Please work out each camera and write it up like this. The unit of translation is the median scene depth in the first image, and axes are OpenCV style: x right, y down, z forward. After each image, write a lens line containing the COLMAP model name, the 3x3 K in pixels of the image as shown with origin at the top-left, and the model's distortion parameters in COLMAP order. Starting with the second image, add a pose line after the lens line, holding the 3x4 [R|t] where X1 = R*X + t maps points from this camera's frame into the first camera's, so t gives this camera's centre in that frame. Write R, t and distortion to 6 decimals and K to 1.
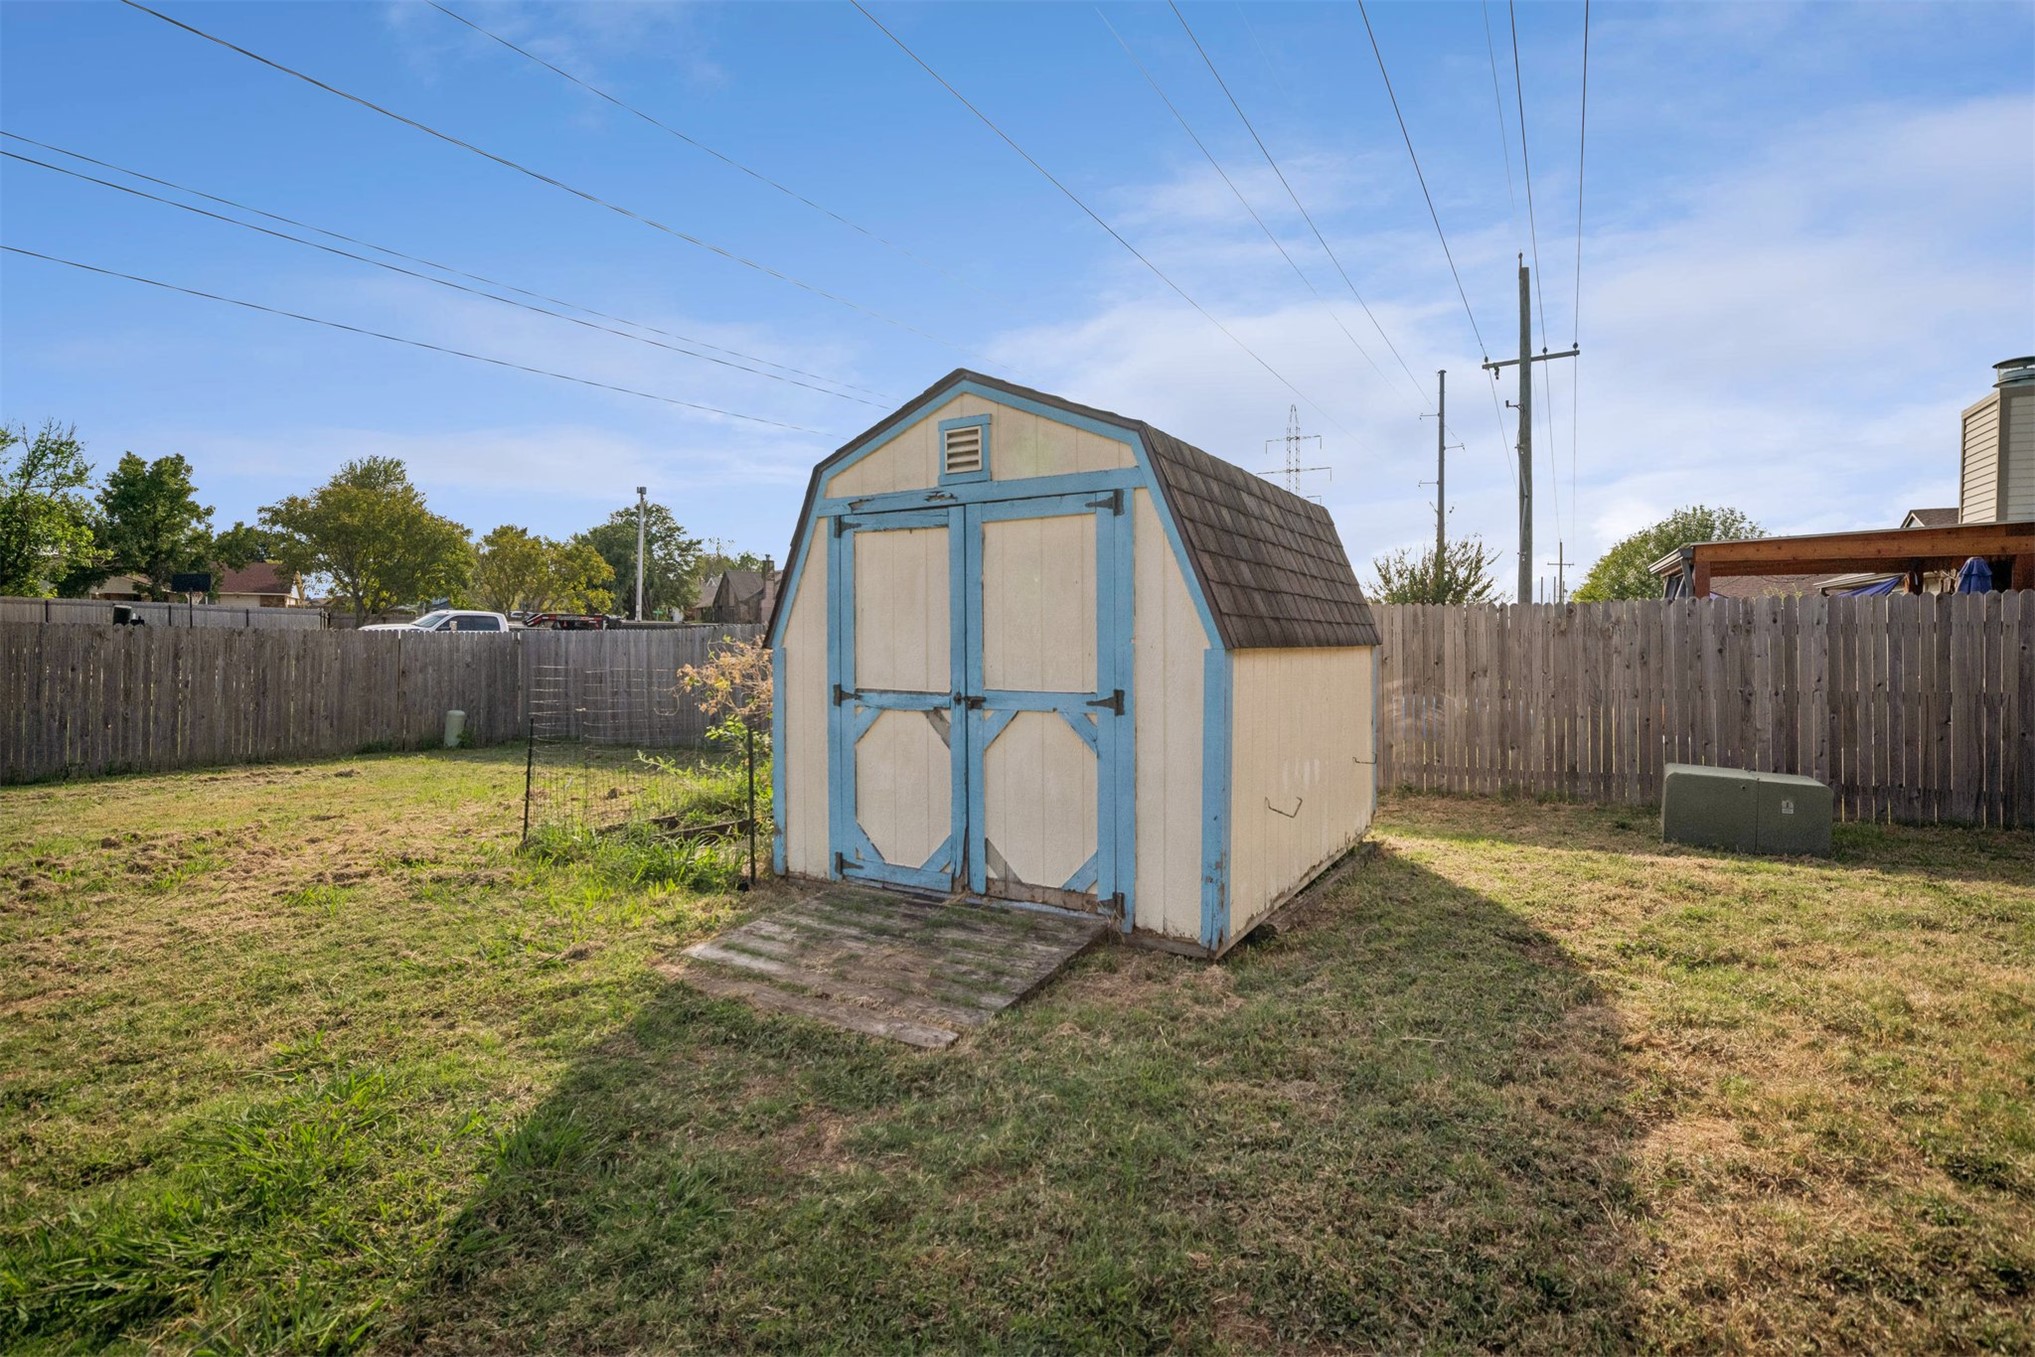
lens RADIAL K [[975.8, 0, 1057.1], [0, 975.8, 645.5], [0, 0, 1]] dist [0.000094, 0.006382]
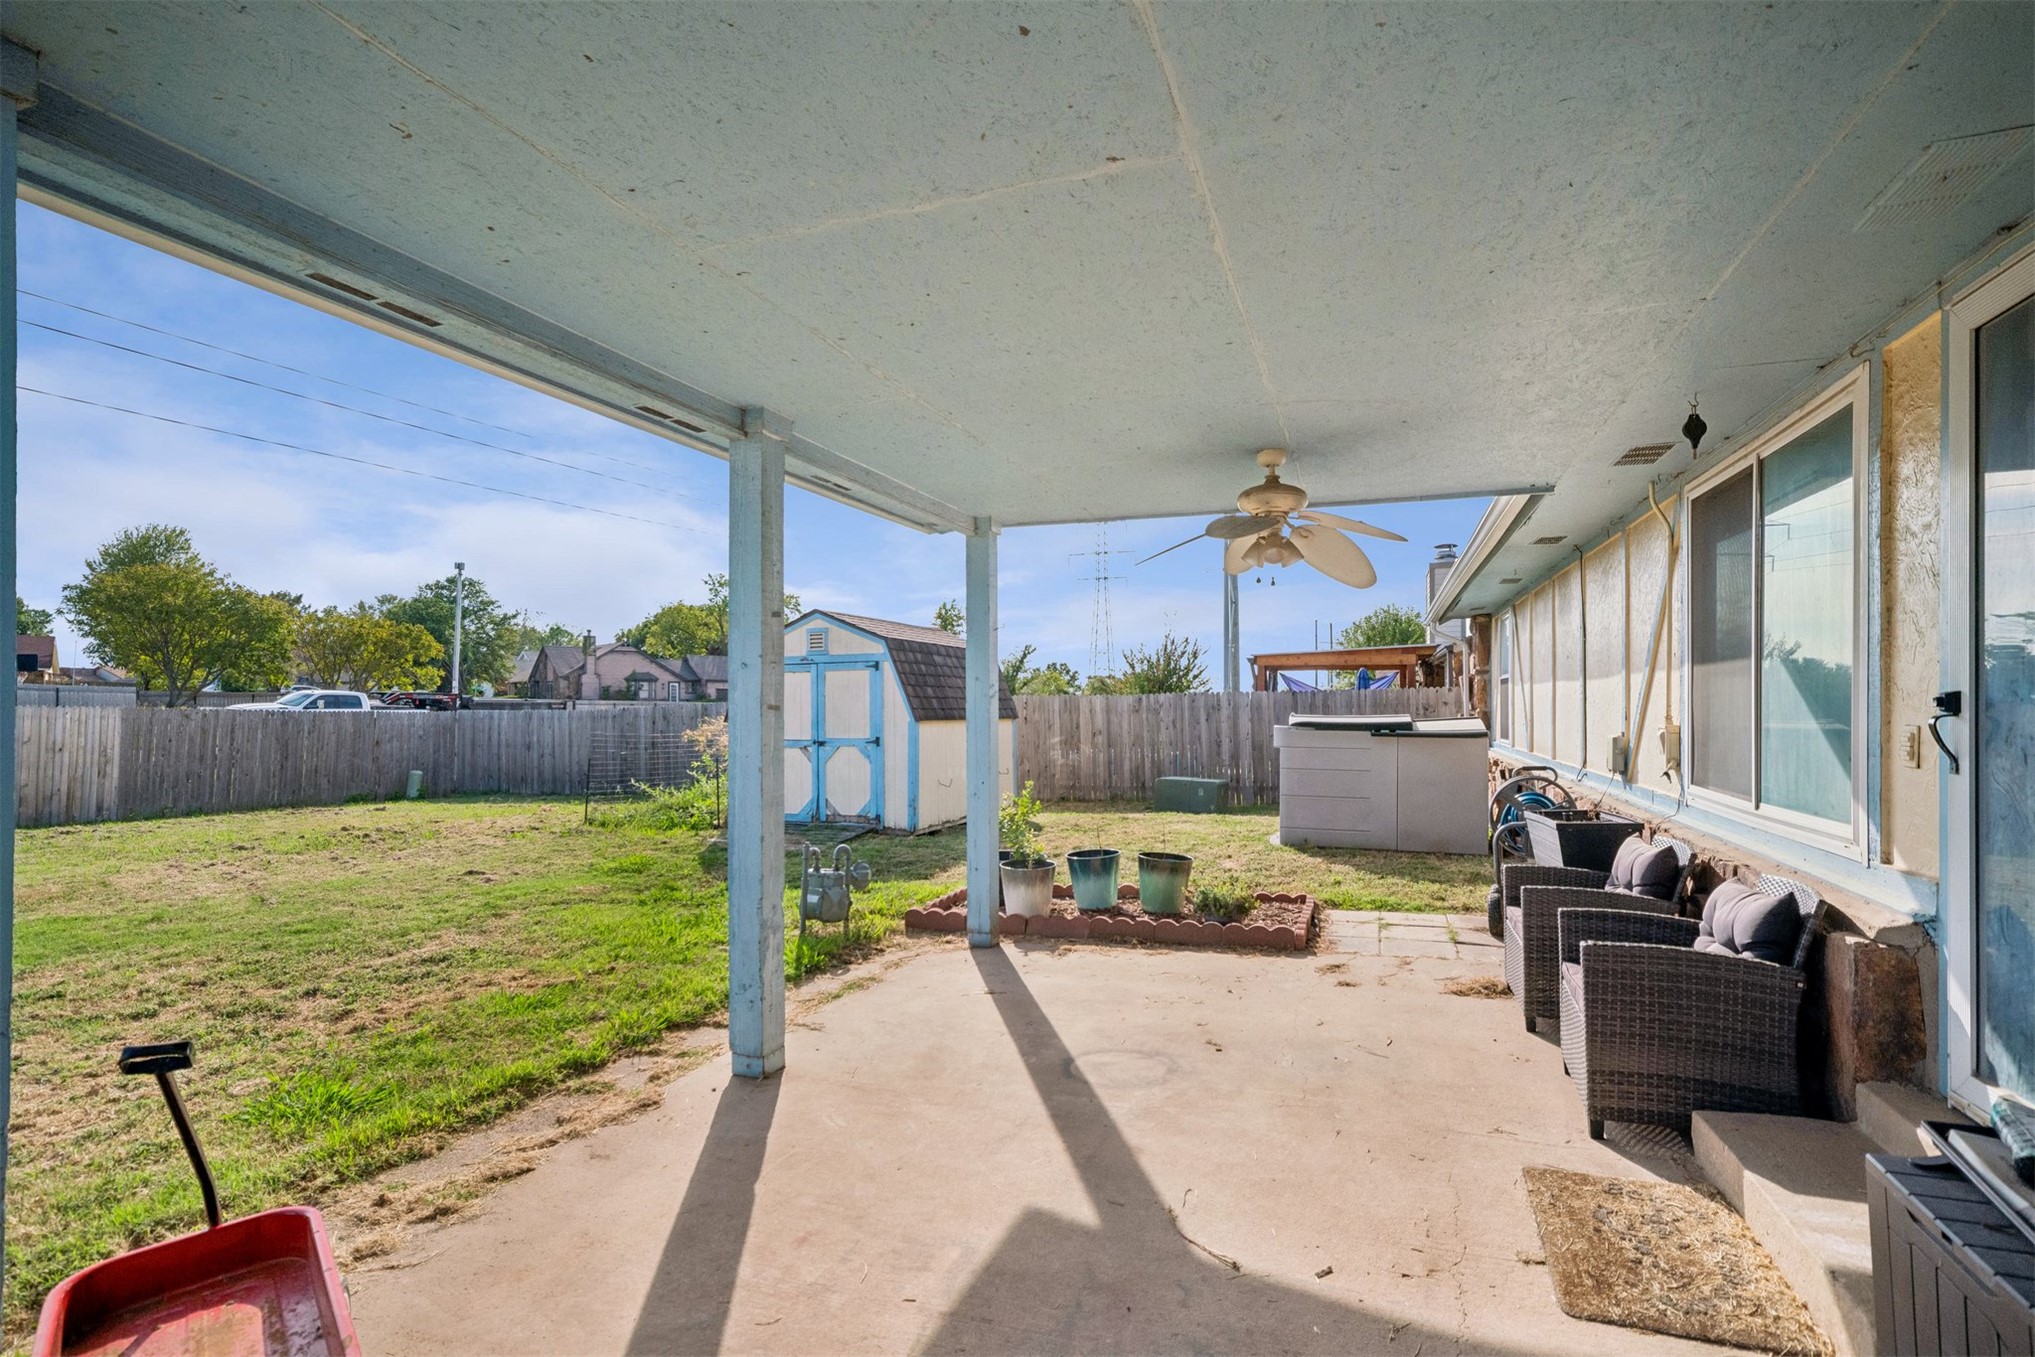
lens RADIAL K [[975.8, 0, 1005.5], [0, 975.8, 692.4], [0, 0, 1]] dist [0.000094, 0.006382]
pose [[0.991917, -0.003696, 0.126833, 0.024257], [0.006949, 0.999658, -0.025218, -0.001914], [-0.126696, 0.025896, 0.991603, -0.562059]]
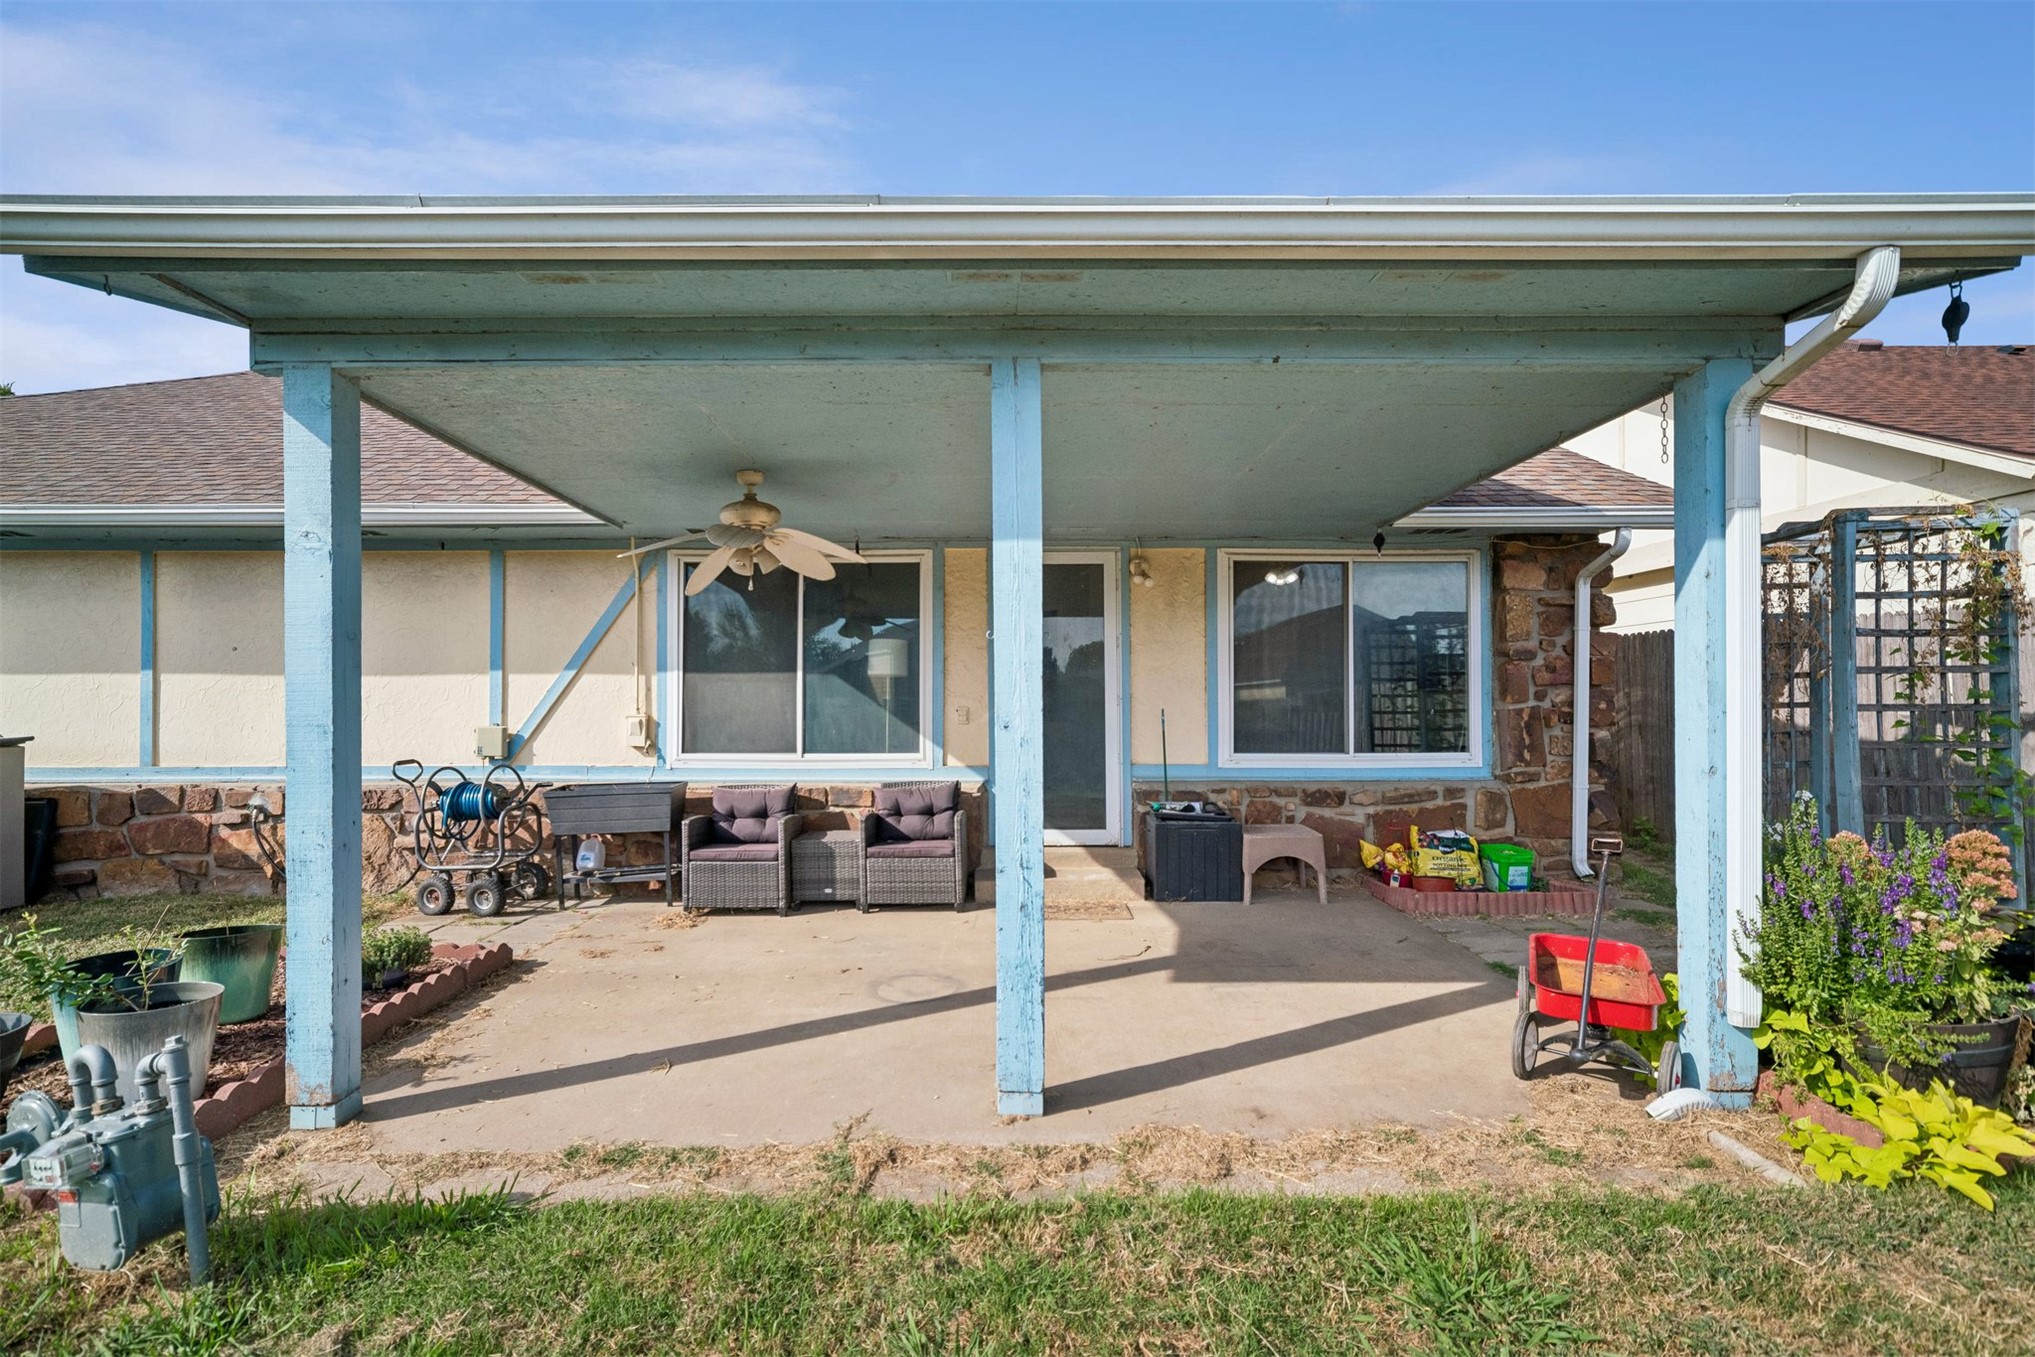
lens RADIAL K [[975.8, 0, 989.7], [0, 975.8, 702.8], [0, 0, 1]] dist [0.000094, 0.006382]
pose [[-0.456947, 0.005502, 0.889477, -0.235403], [0.011902, 0.999929, -0.000071, -0.001120], [-0.889414, 0.010554, -0.456980, -0.130548]]
